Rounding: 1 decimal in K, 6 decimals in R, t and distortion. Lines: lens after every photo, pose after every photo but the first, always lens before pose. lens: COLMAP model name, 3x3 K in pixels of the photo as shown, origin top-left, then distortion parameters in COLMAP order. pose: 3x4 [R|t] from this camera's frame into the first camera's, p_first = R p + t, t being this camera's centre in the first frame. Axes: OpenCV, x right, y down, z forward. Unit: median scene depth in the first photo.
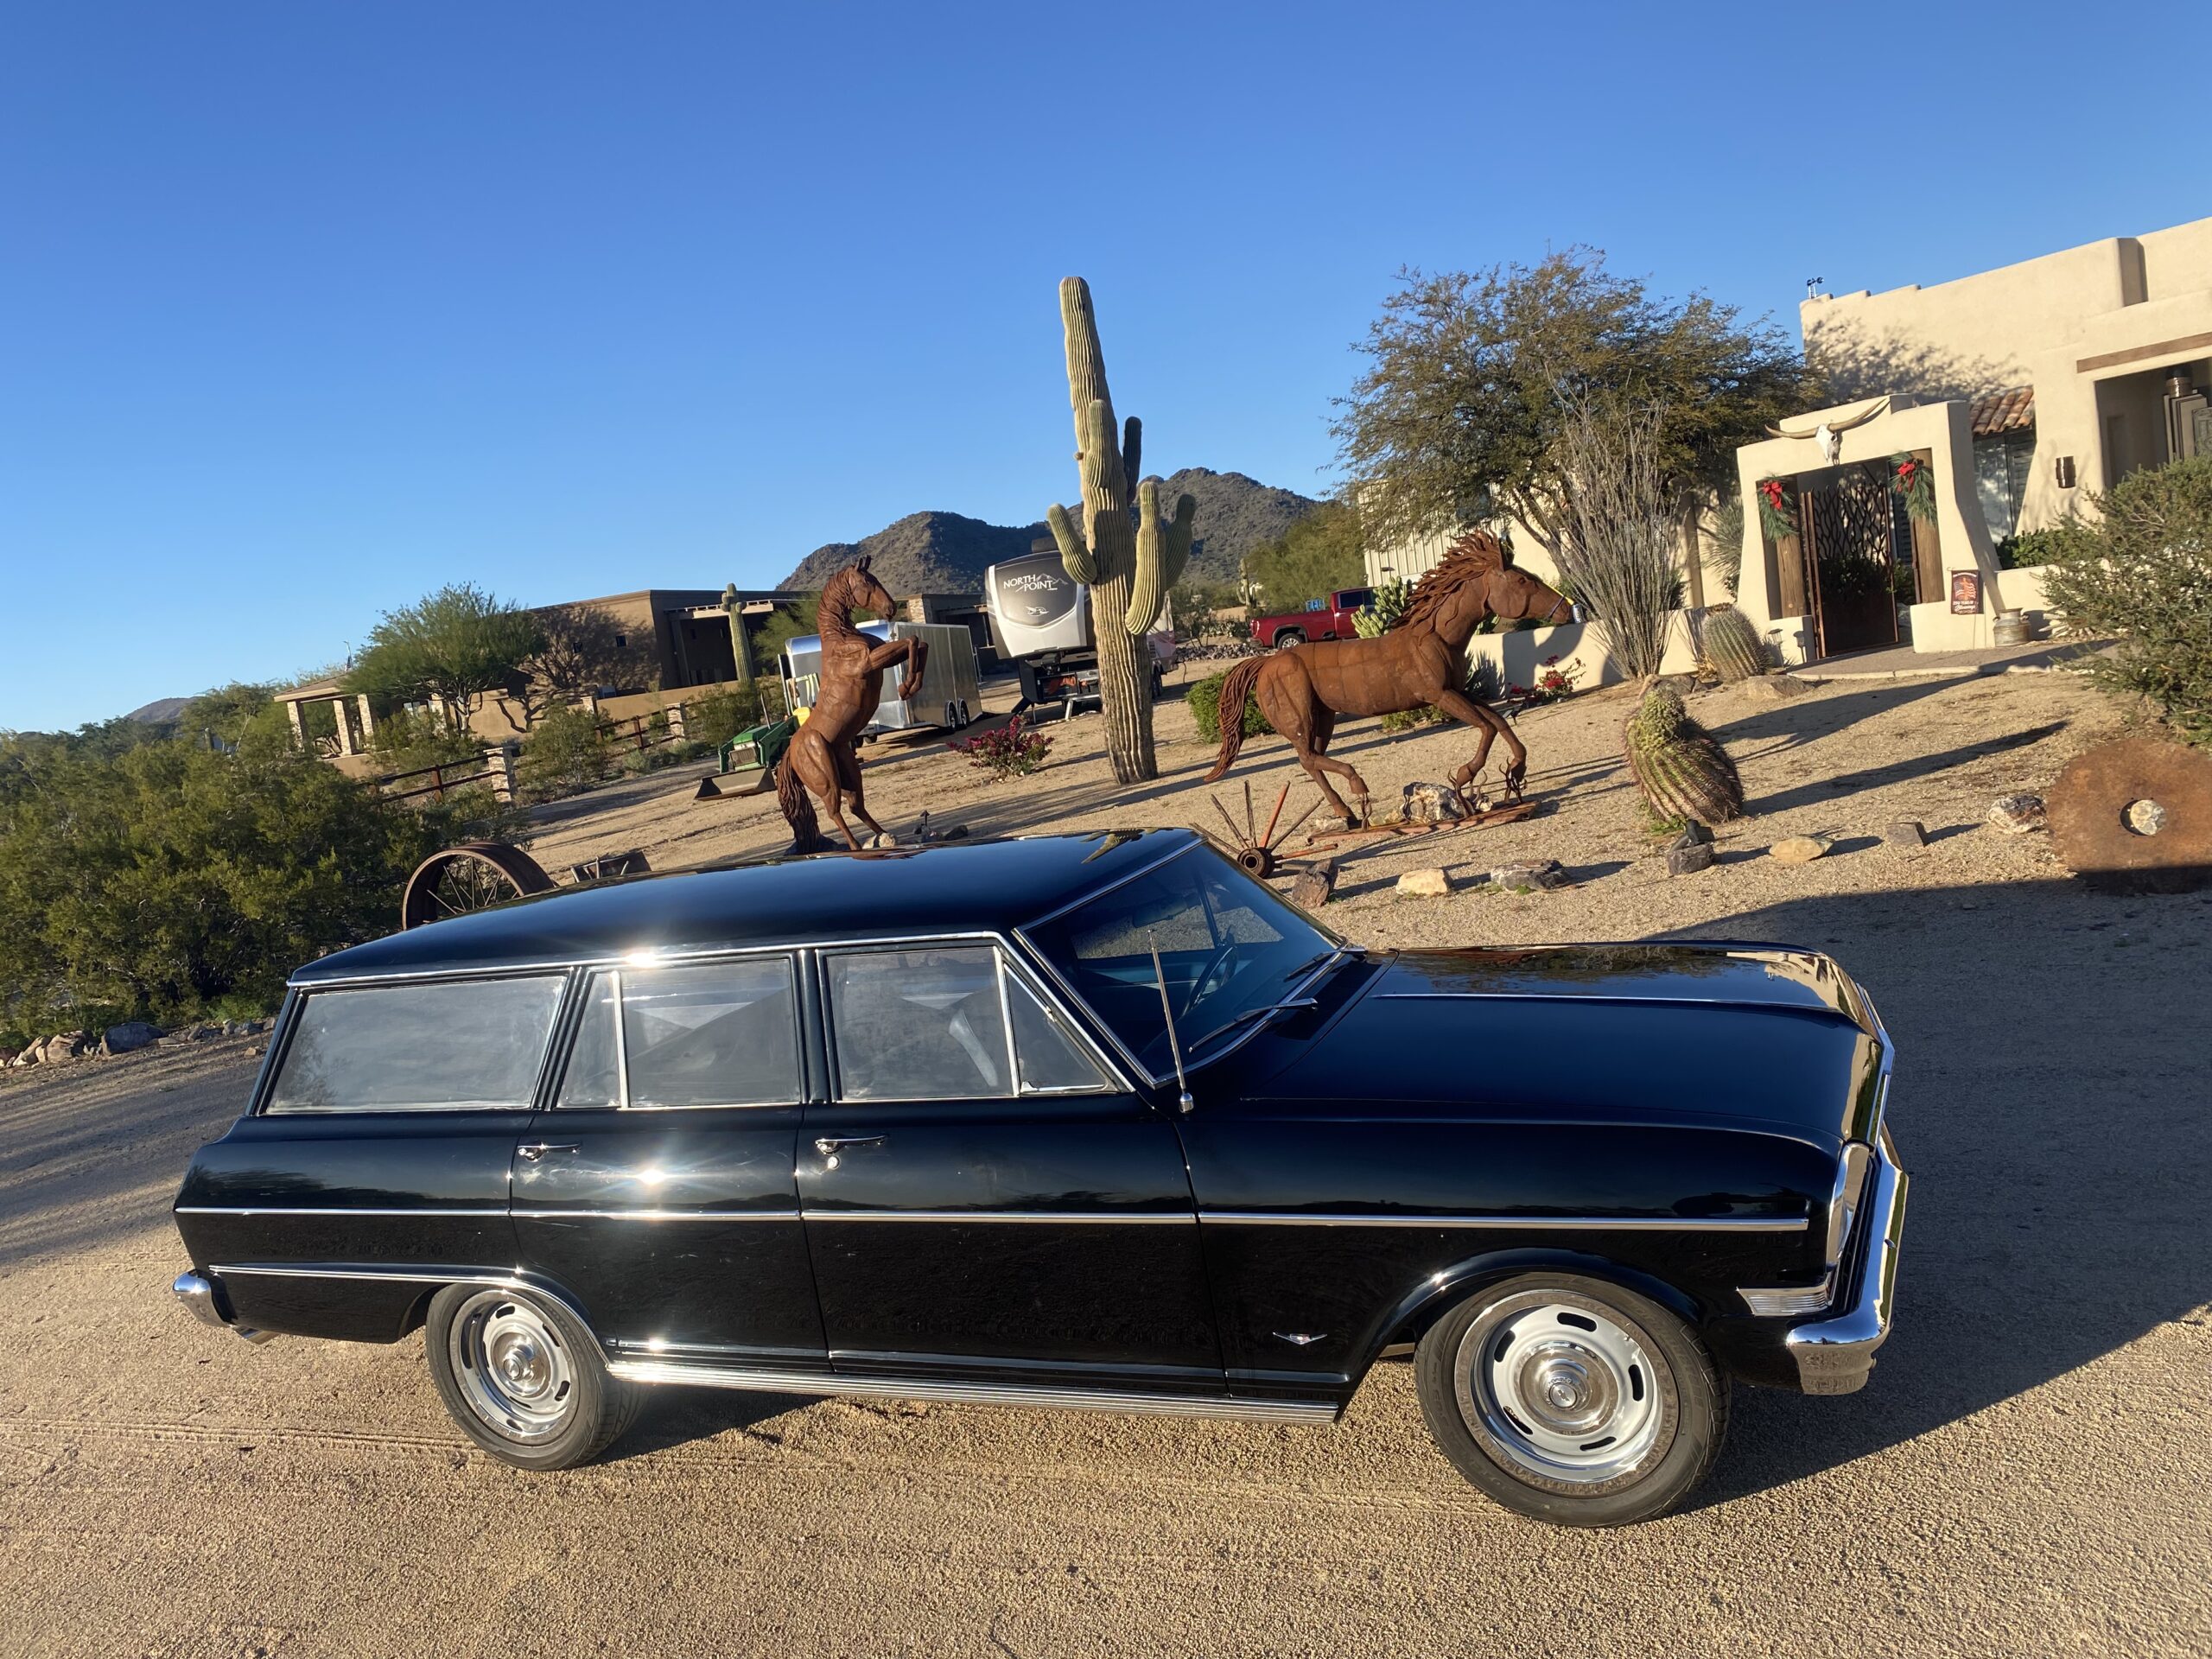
lens RADIAL K [[1684.9, 0, 1088.4], [0, 1684.9, 846.1], [0, 0, 1]] dist [0.024986, -0.021326]
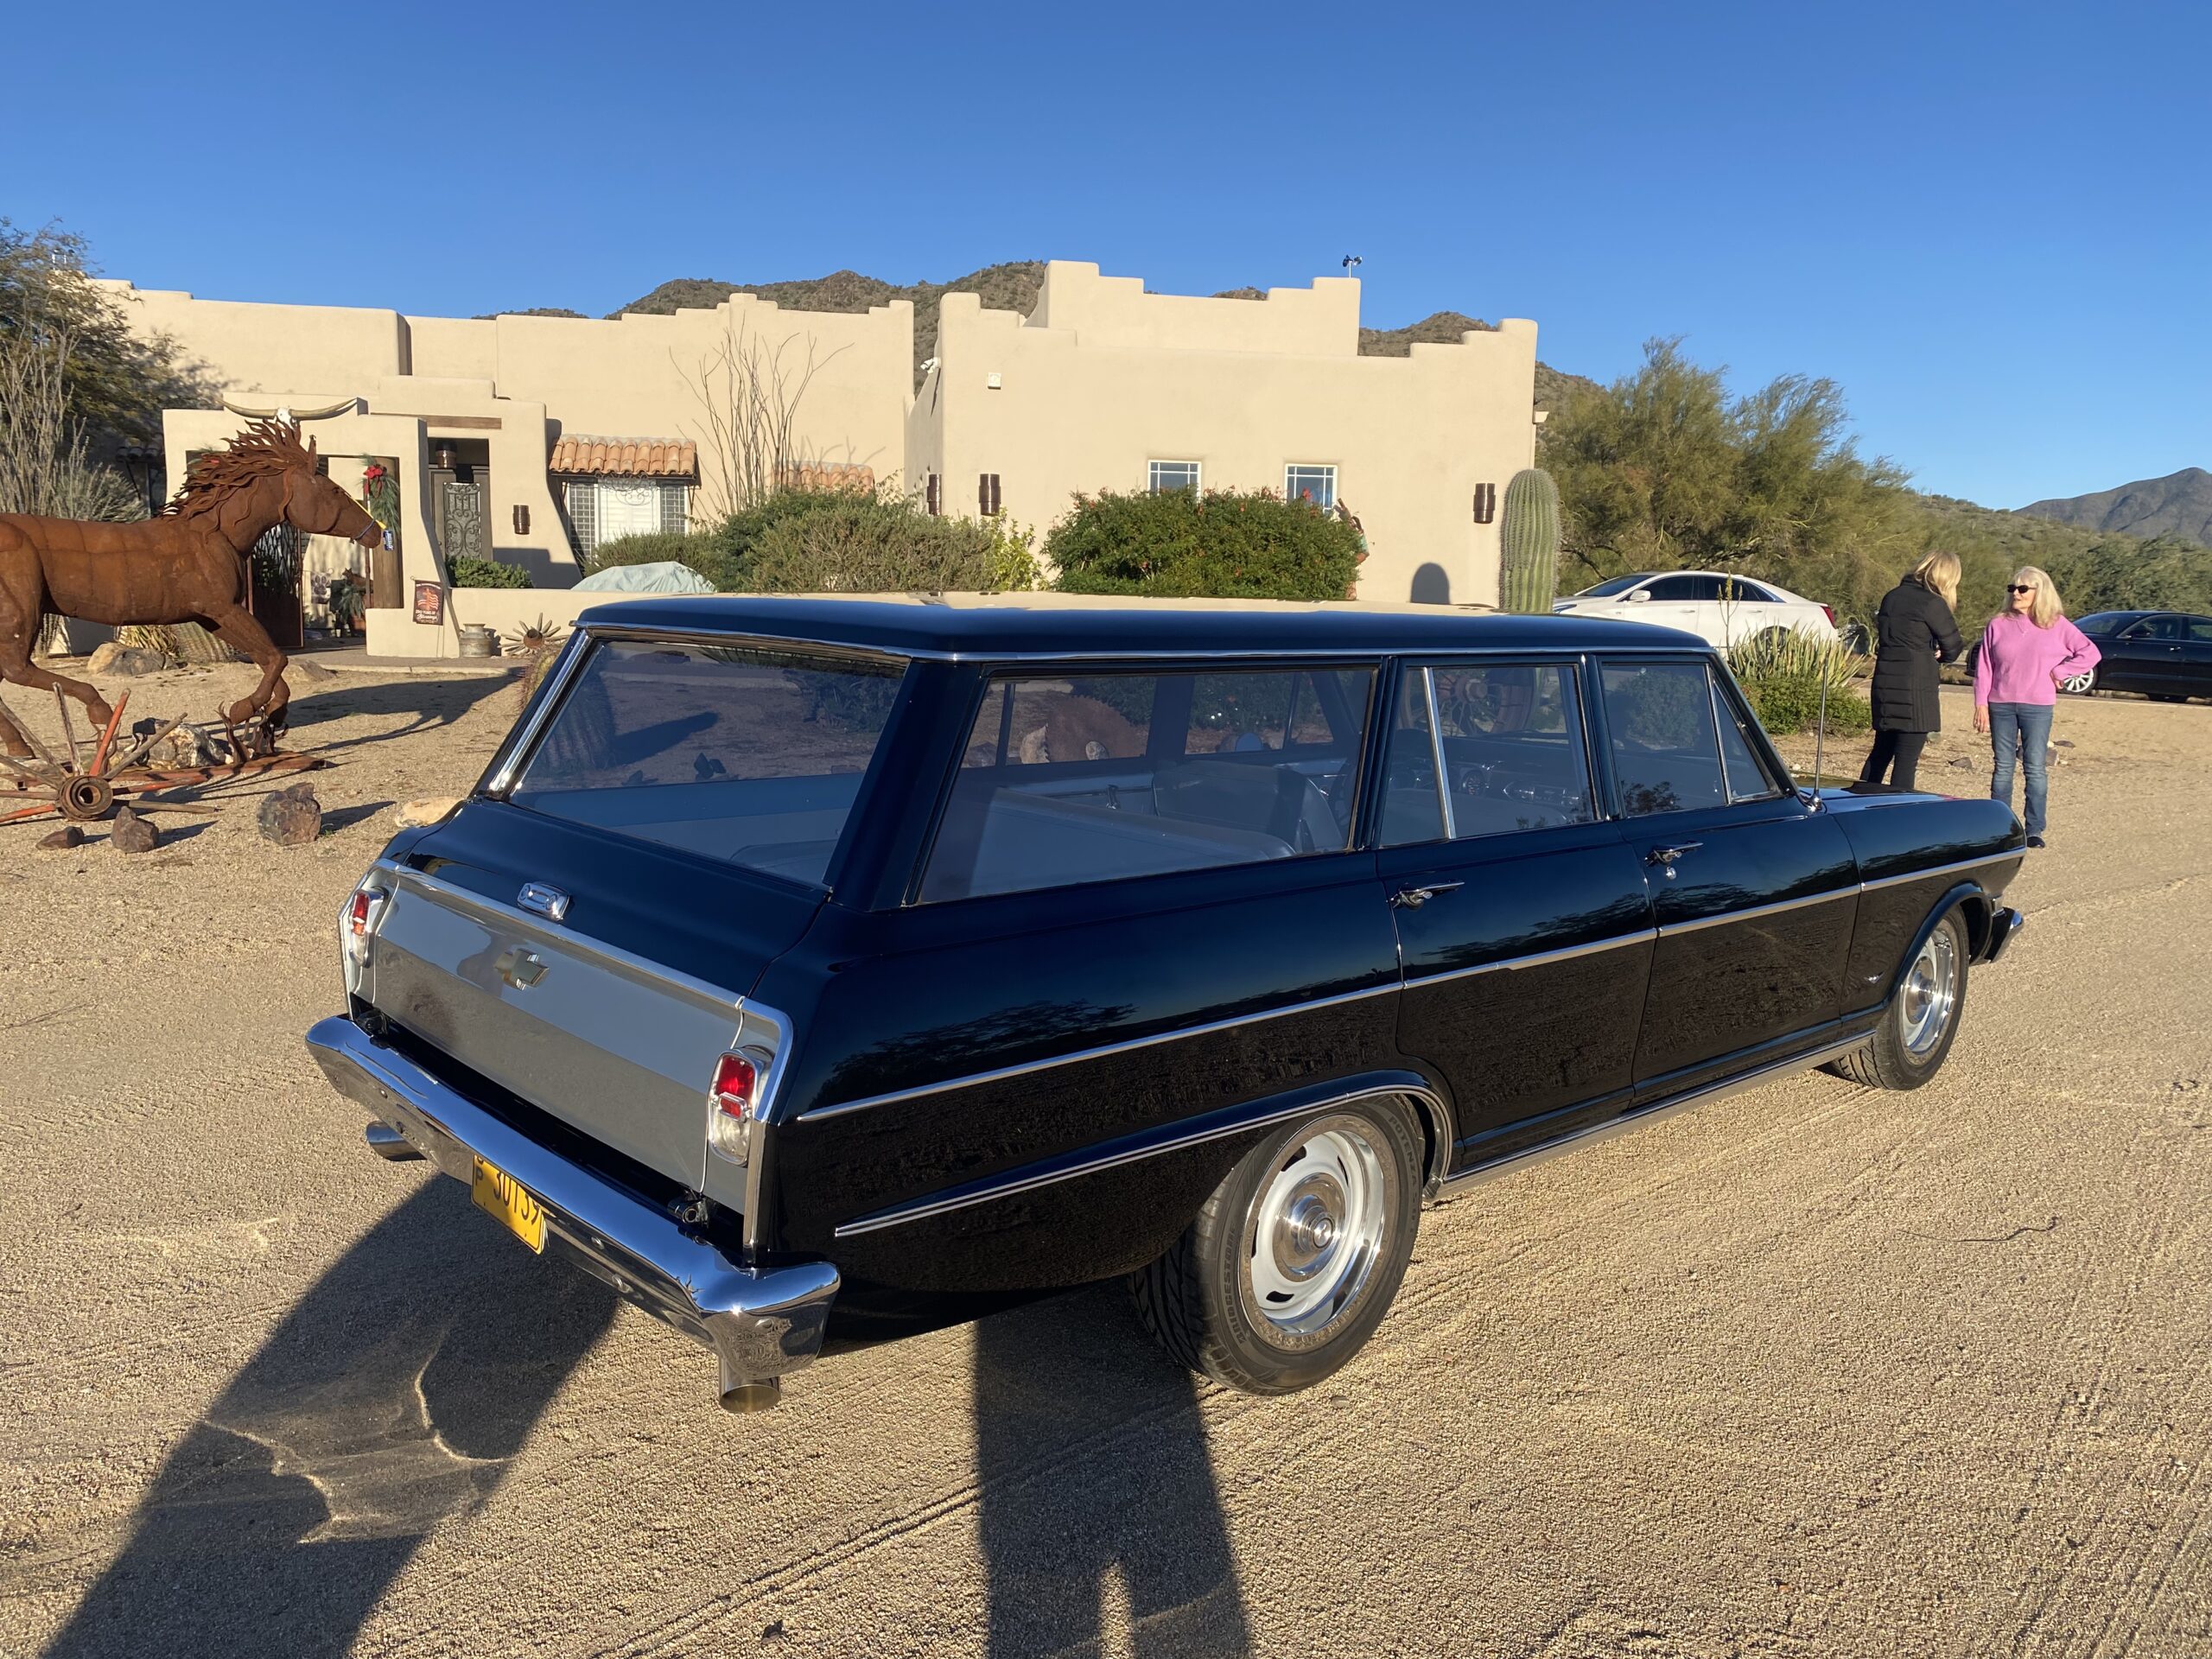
lens RADIAL K [[1684.9, 0, 1110.3], [0, 1684.9, 810.5], [0, 0, 1]] dist [0.024986, -0.021326]
pose [[0.397402, 0.038433, 0.916839, -0.270333], [0.027733, 0.998163, -0.053863, 0.046234], [-0.917225, 0.046832, 0.395606, 0.218986]]
